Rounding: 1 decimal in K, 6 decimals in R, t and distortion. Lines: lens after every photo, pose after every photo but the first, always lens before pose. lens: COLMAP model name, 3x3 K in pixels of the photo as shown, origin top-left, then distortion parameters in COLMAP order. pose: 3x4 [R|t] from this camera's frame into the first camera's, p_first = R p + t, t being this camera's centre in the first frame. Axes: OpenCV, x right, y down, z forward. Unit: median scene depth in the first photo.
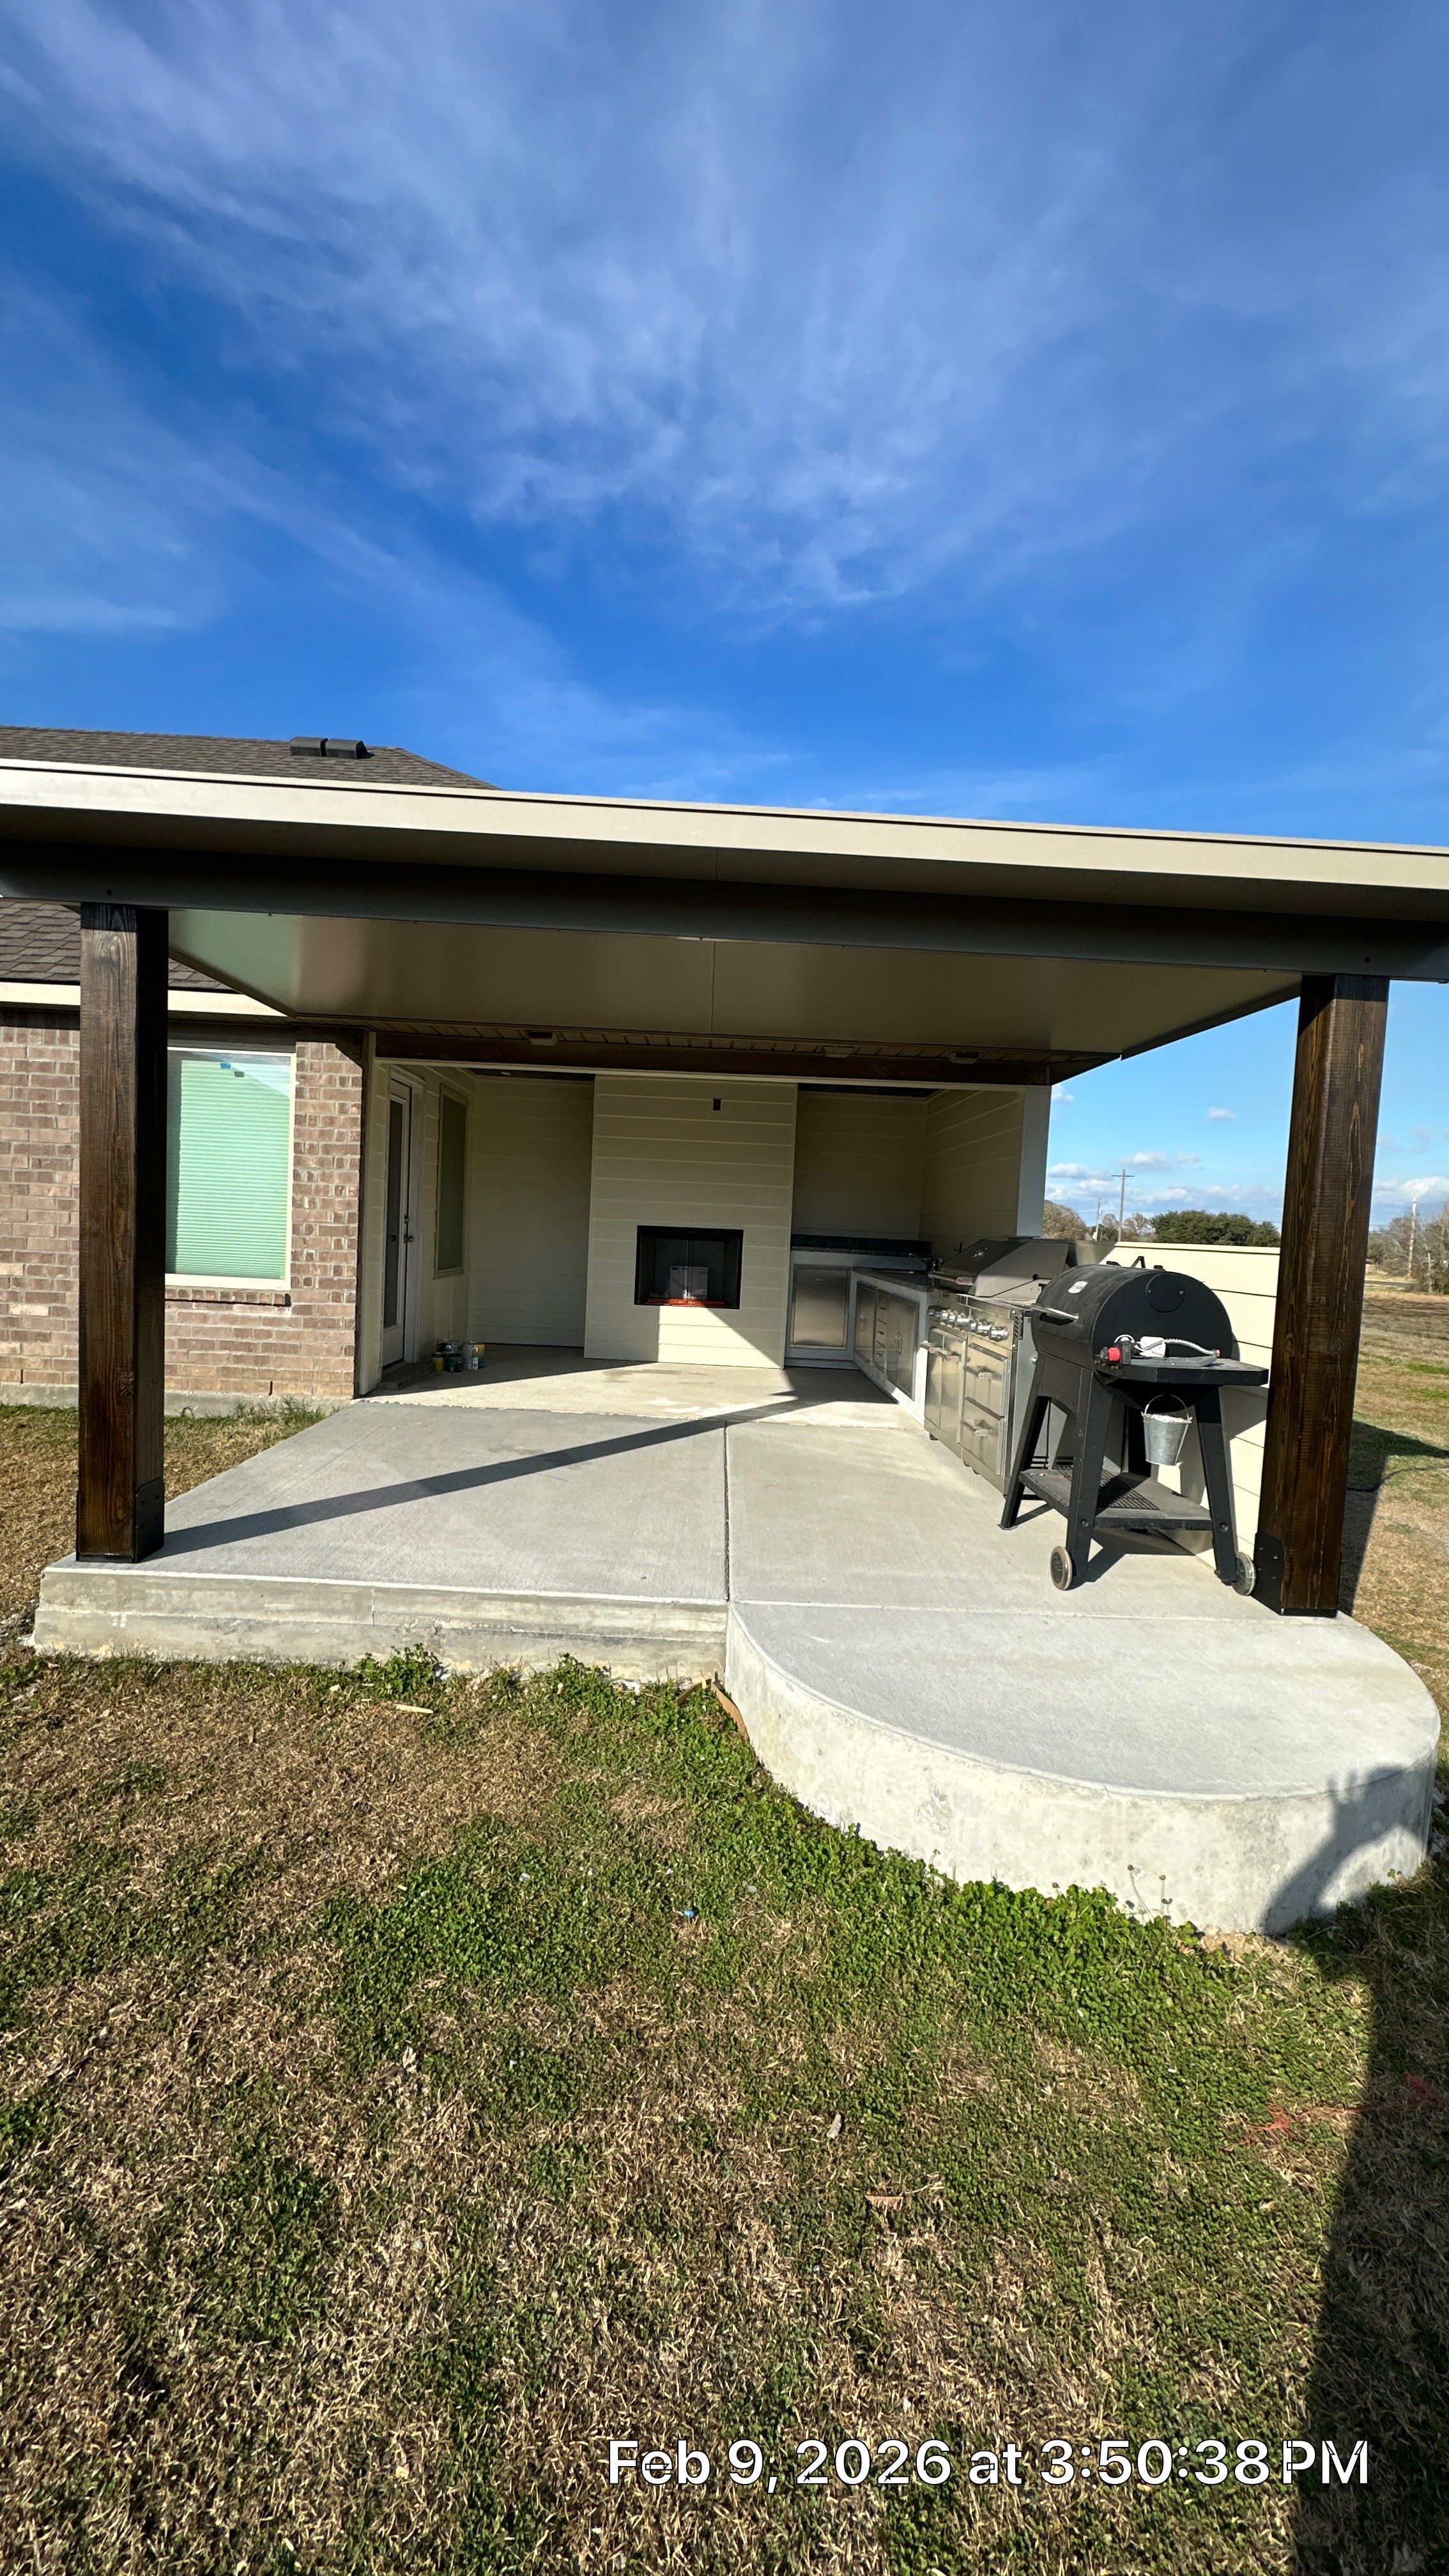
lens RADIAL K [[1018.0, 0, 734.4], [0, 1018.0, 1285.7], [0, 0, 1]] dist [-0.000105, 0.000391]
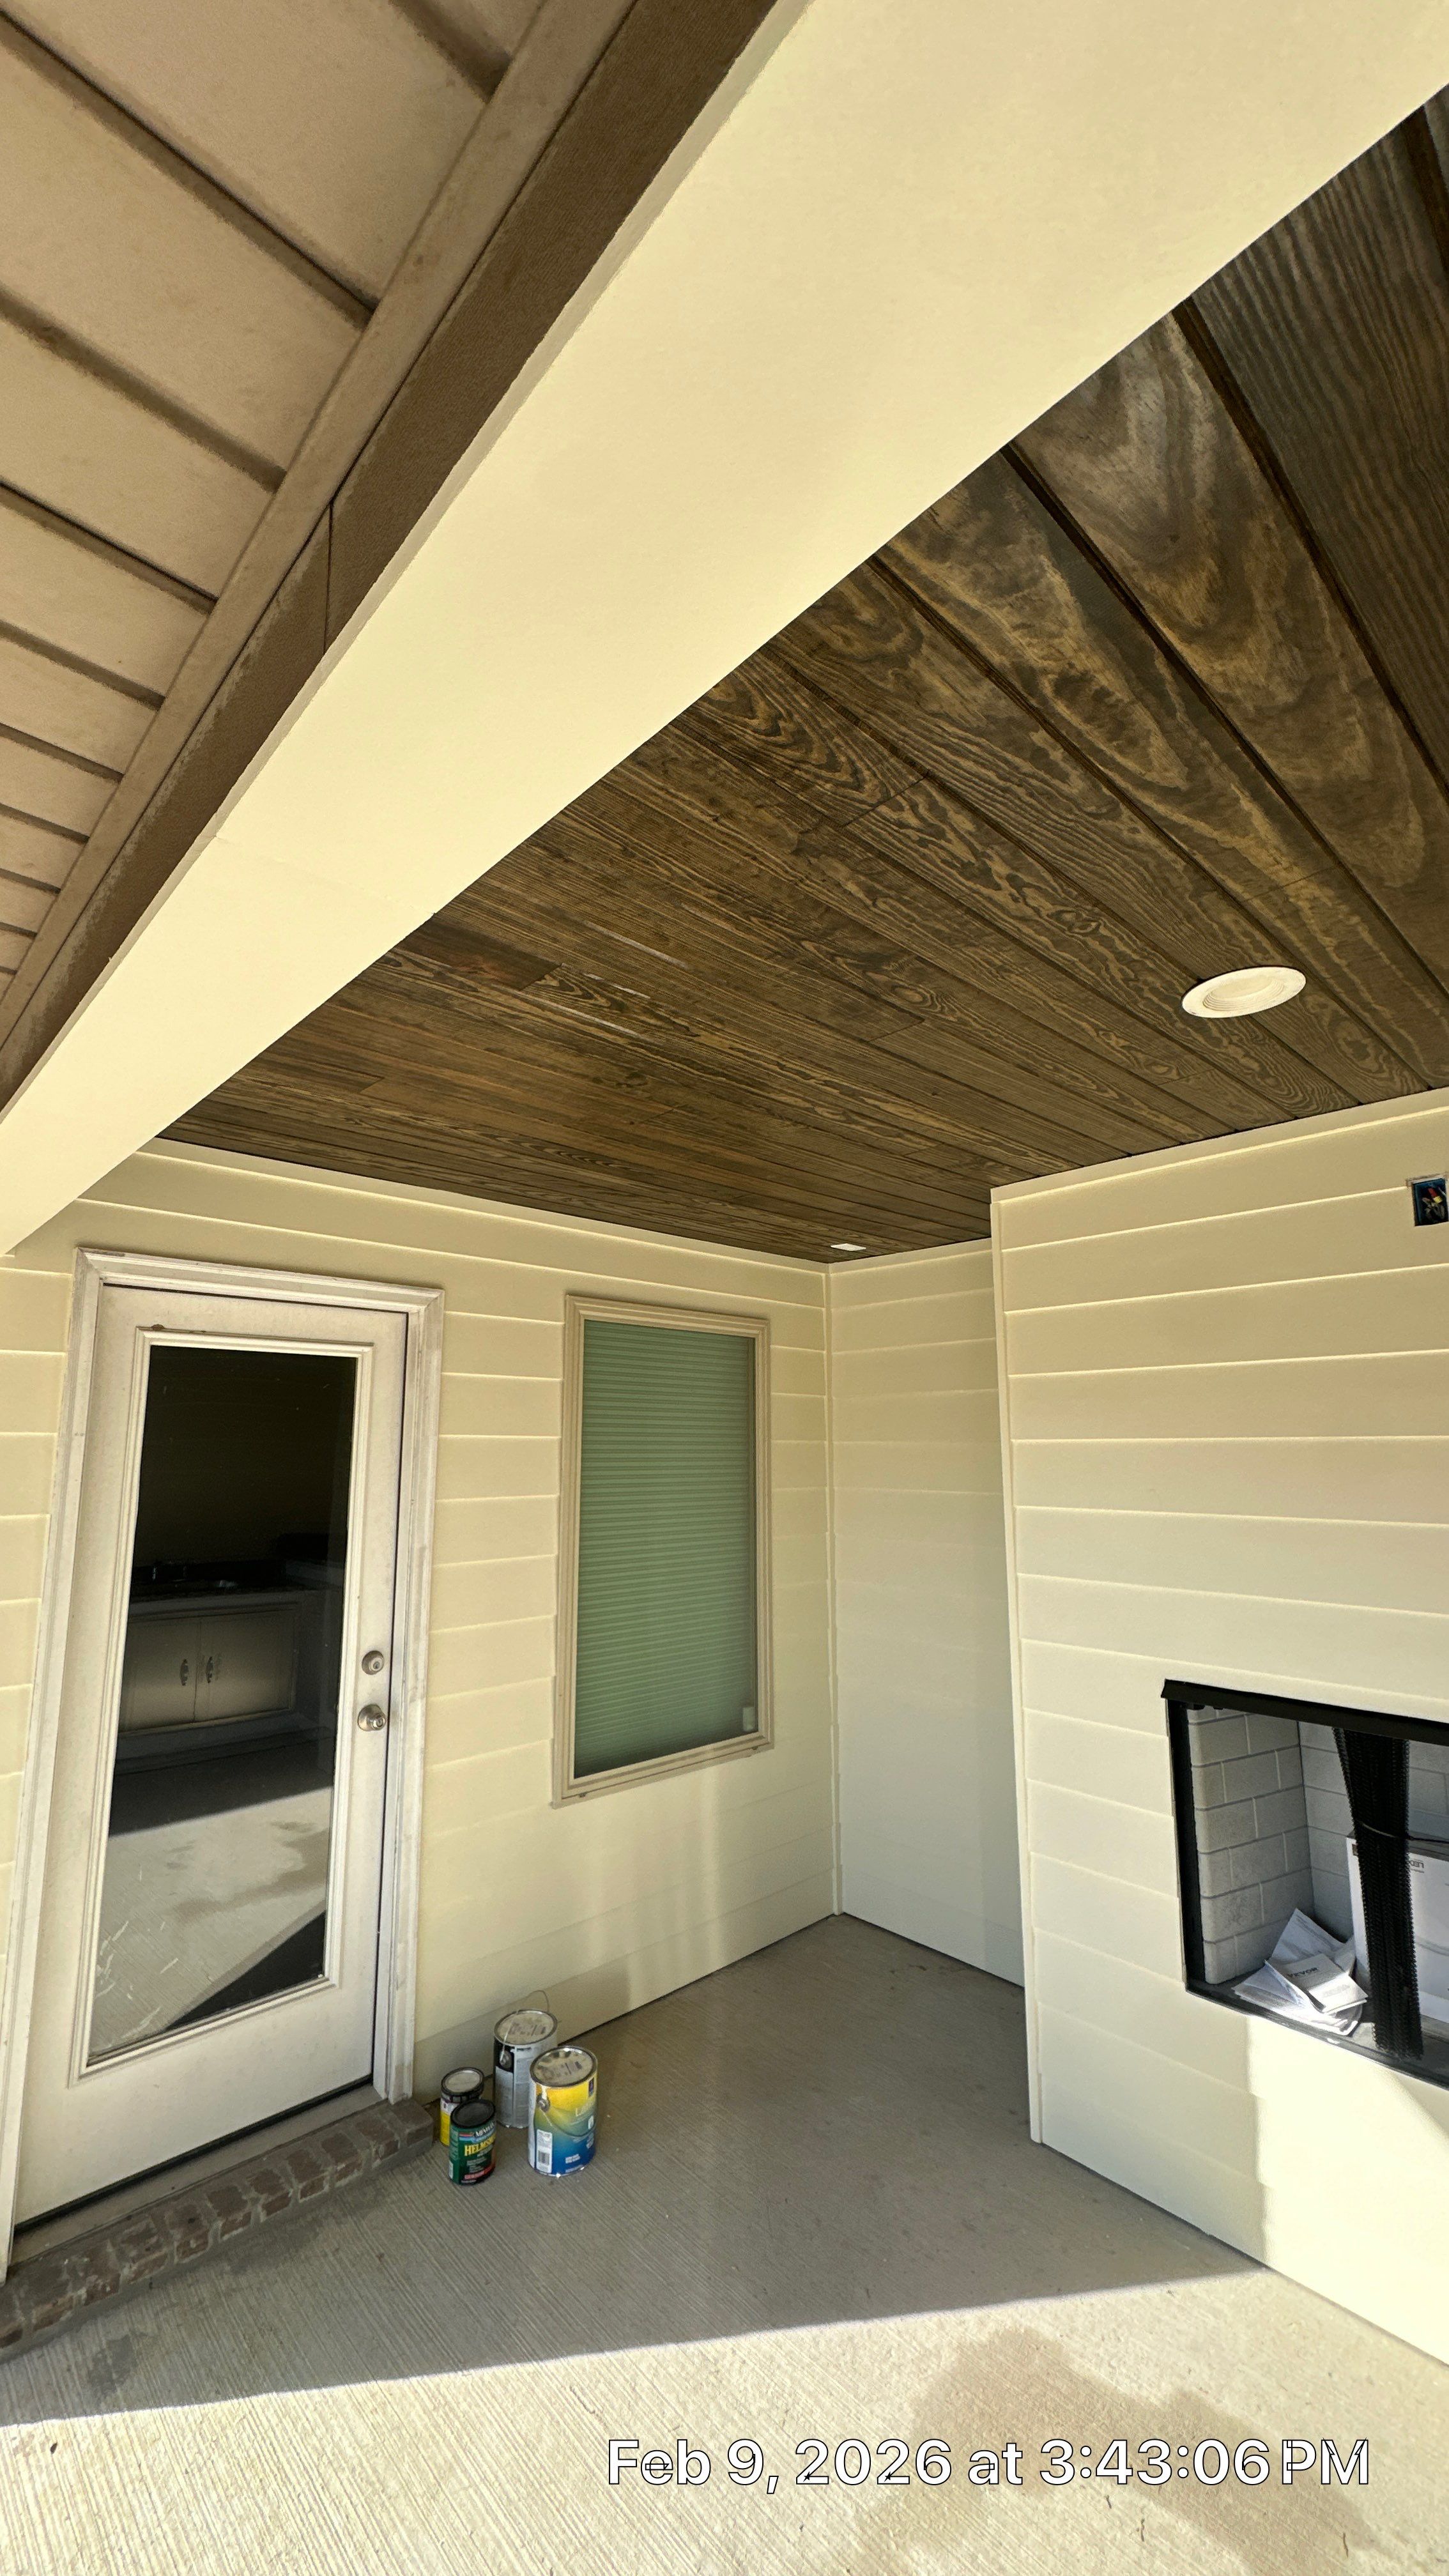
lens RADIAL K [[1018.0, 0, 701.4], [0, 1018.0, 1295.4], [0, 0, 1]] dist [-0.000105, 0.000391]
pose [[0.659354, -0.159494, -0.734721, 0.102203], [-0.018093, 0.973590, -0.227585, -0.225954], [0.751615, 0.163352, 0.639054, 1.672996]]
